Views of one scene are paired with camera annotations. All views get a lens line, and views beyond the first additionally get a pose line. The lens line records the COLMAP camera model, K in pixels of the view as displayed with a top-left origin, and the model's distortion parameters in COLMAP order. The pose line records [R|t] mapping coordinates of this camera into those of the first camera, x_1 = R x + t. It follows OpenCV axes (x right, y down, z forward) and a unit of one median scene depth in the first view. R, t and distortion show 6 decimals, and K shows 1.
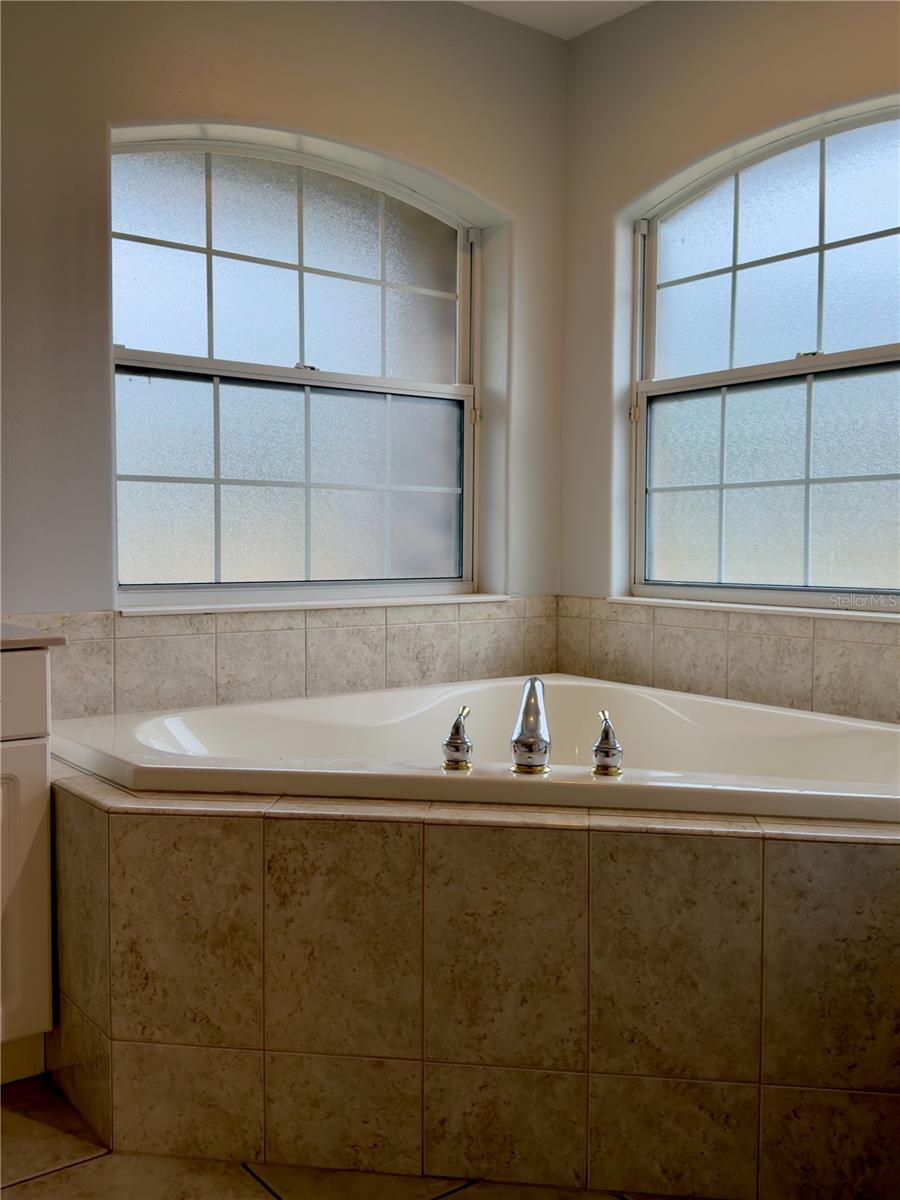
lens RADIAL K [[1111.4, 0, 436.9], [0, 1111.4, 605.4], [0, 0, 1]] dist [0.170356, -0.353076]
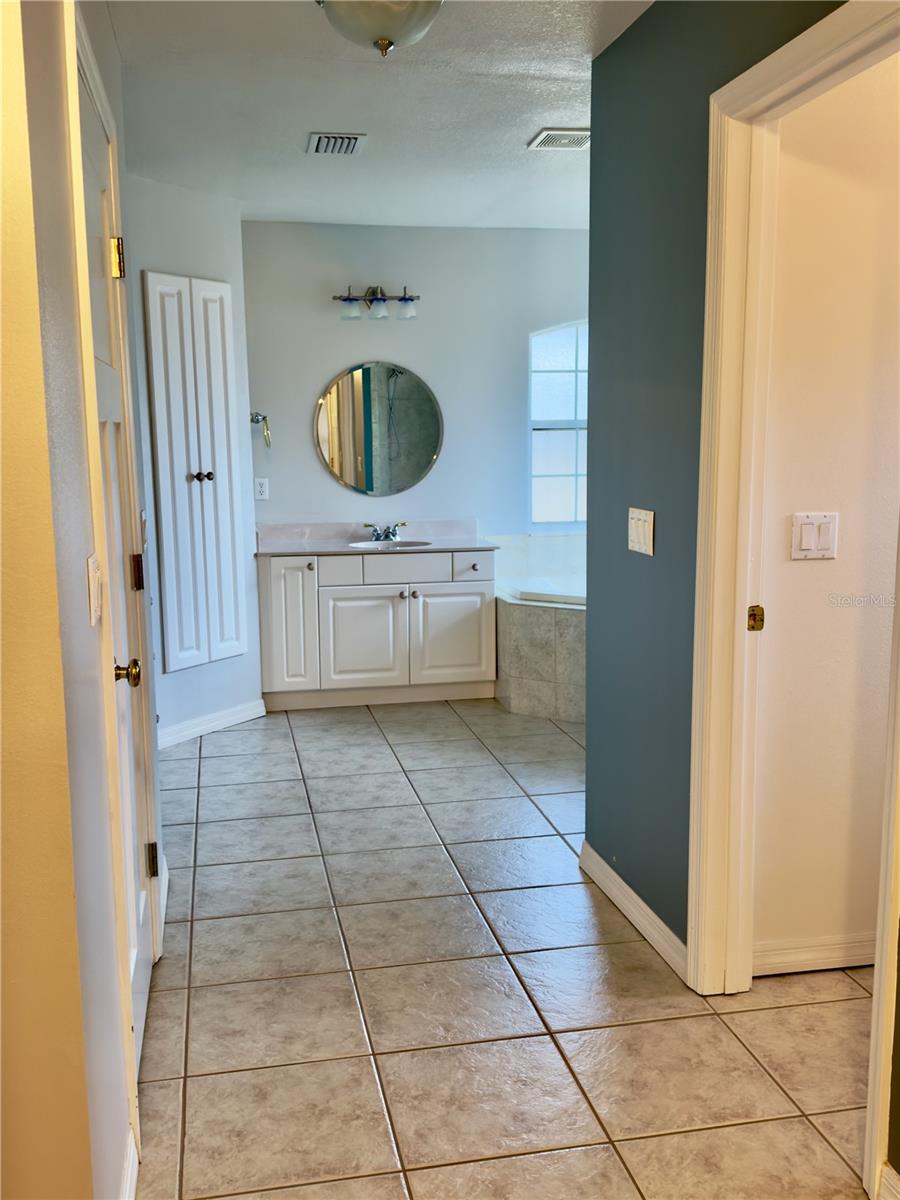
lens RADIAL K [[1111.4, 0, 436.9], [0, 1111.4, 605.4], [0, 0, 1]] dist [0.170356, -0.353076]
pose [[0.899840, 0.051496, -0.433169, 0.868648], [-0.008868, 0.994962, 0.099861, -0.119443], [0.436129, -0.086017, 0.895764, -1.860416]]
